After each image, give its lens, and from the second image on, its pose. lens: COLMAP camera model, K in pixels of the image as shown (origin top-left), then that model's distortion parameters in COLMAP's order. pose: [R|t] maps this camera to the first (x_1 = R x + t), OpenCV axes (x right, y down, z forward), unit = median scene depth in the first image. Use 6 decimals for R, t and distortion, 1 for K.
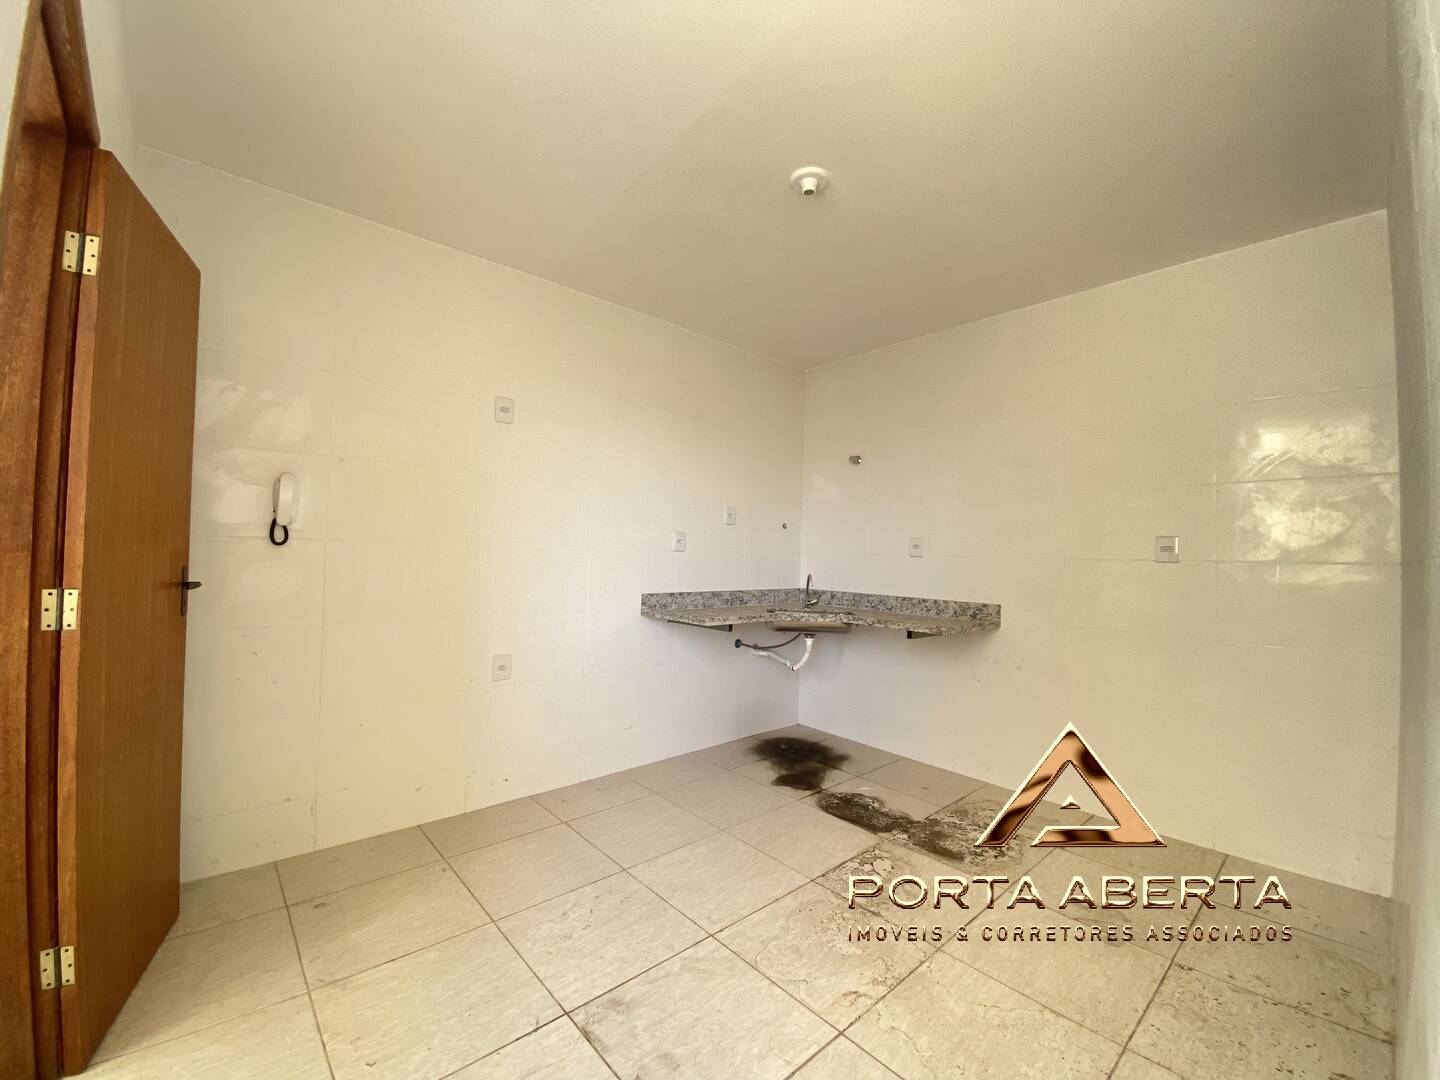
lens RADIAL K [[601.6, 0, 716.5], [0, 601.6, 539.0], [0, 0, 1]] dist [-0.000417, -0.012651]
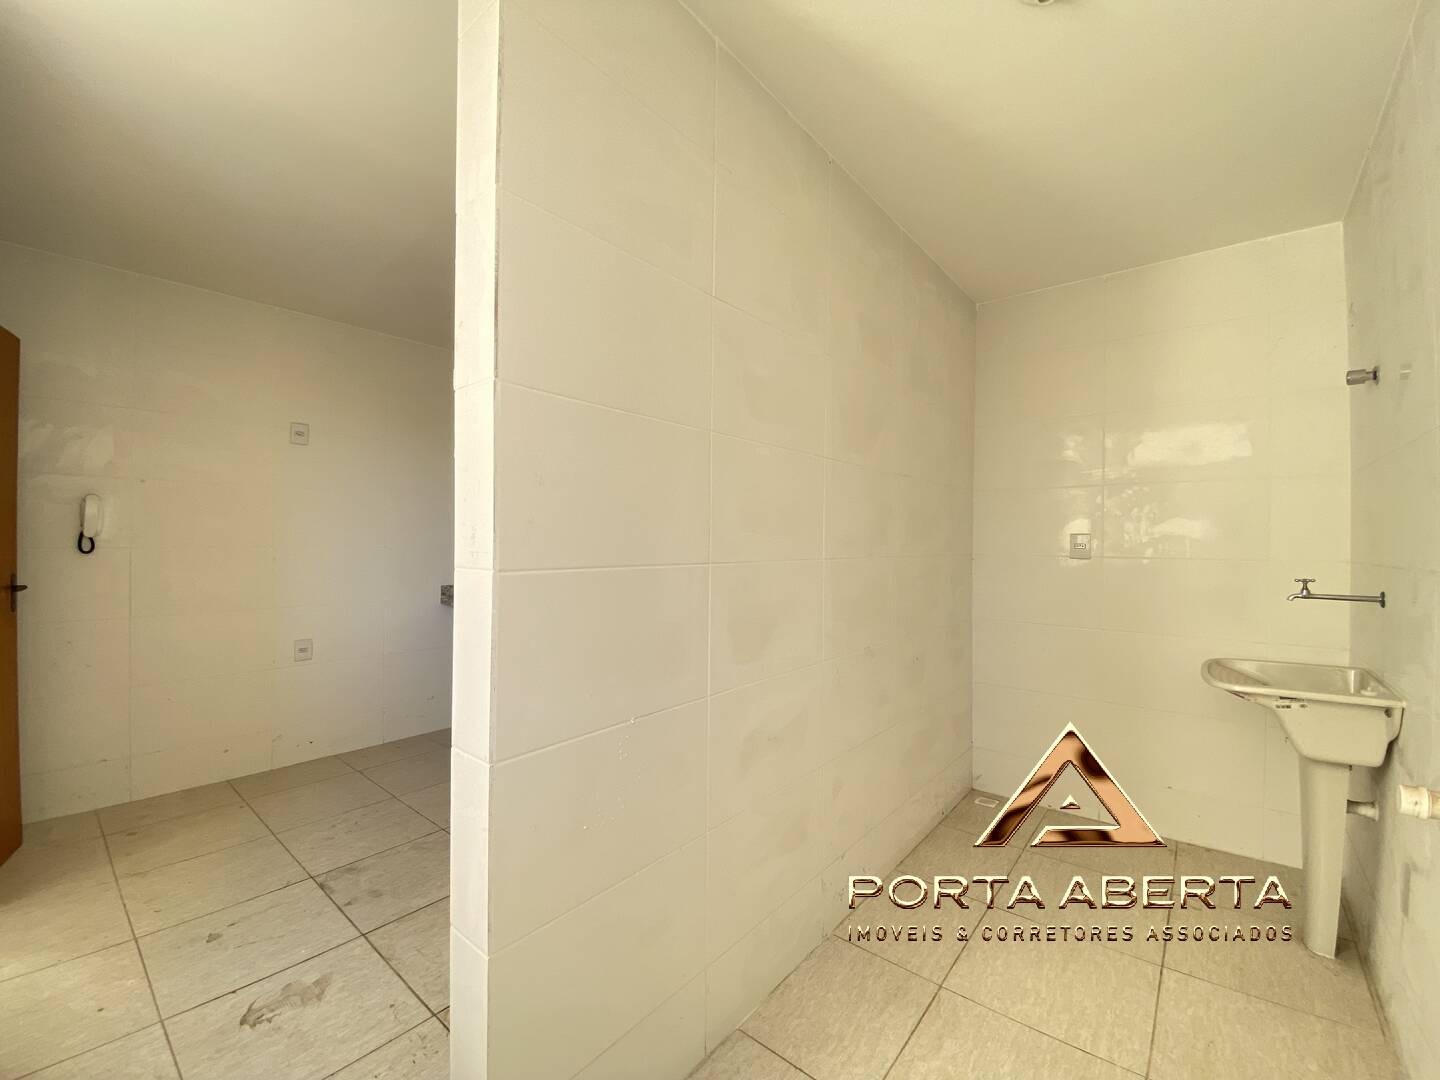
lens RADIAL K [[601.6, 0, 708.4], [0, 601.6, 544.2], [0, 0, 1]] dist [-0.000417, -0.012651]
pose [[0.989310, -0.017174, 0.144810, 0.354500], [0.013336, 0.999535, 0.027430, -0.024536], [-0.145213, -0.025205, 0.989079, -0.383609]]
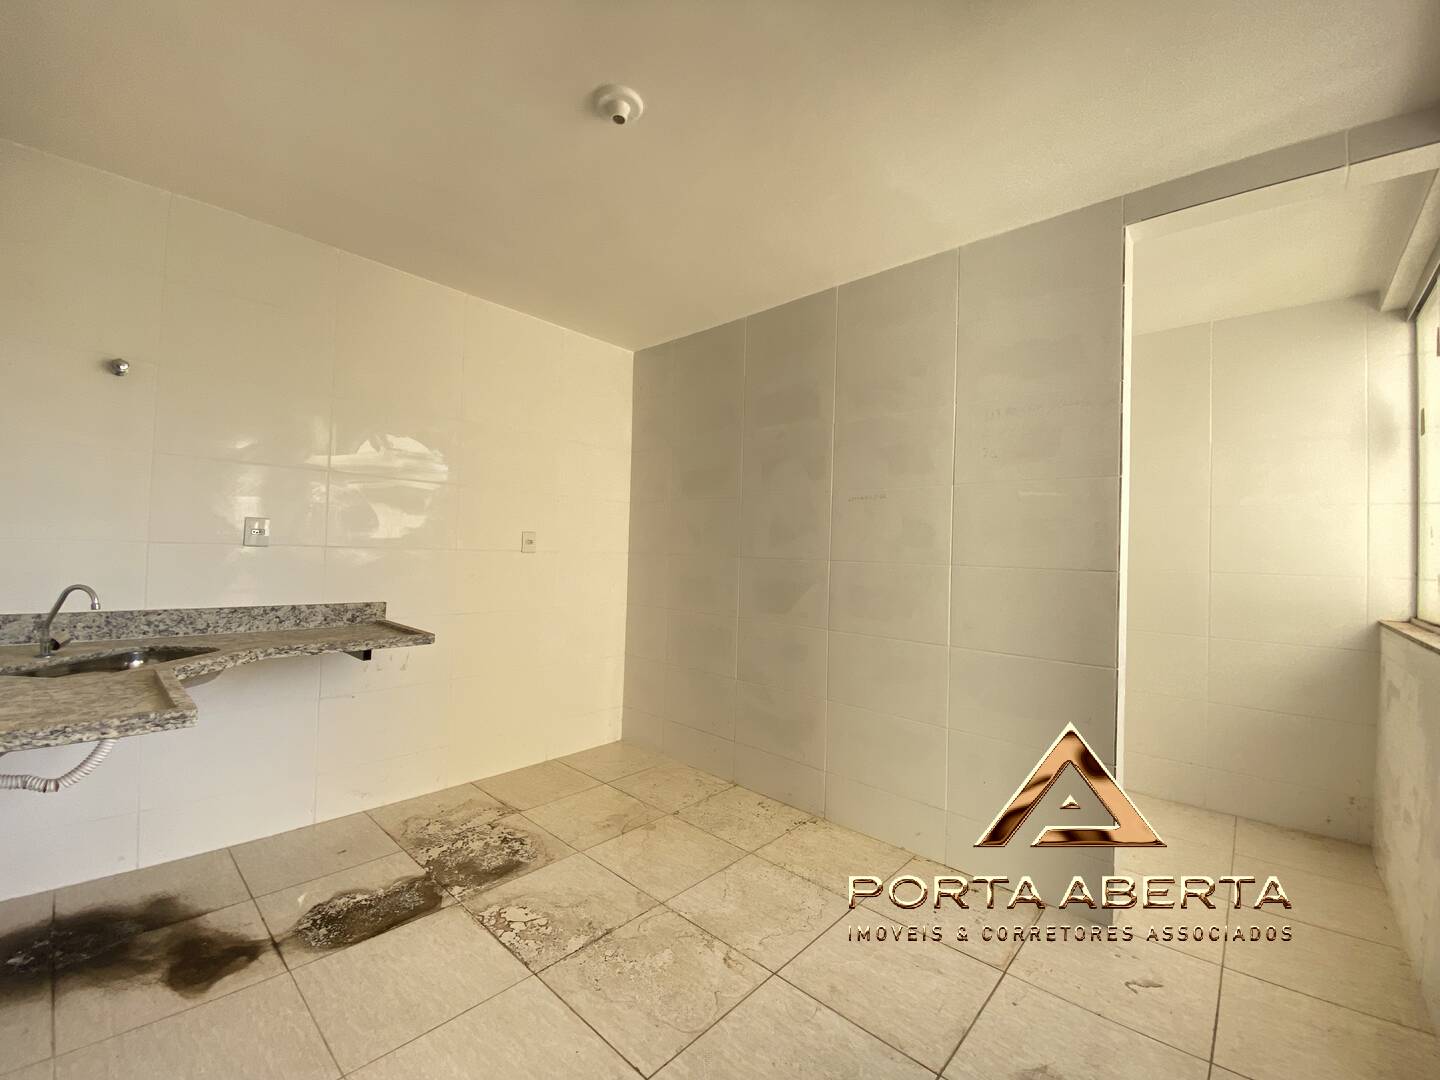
lens RADIAL K [[601.6, 0, 716.9], [0, 601.6, 540.6], [0, 0, 1]] dist [-0.000417, -0.012651]
pose [[-0.128469, -0.014485, 0.991608, -0.484609], [-0.058668, 0.998253, 0.006982, -0.014808], [-0.989977, -0.057279, -0.129095, 0.678716]]
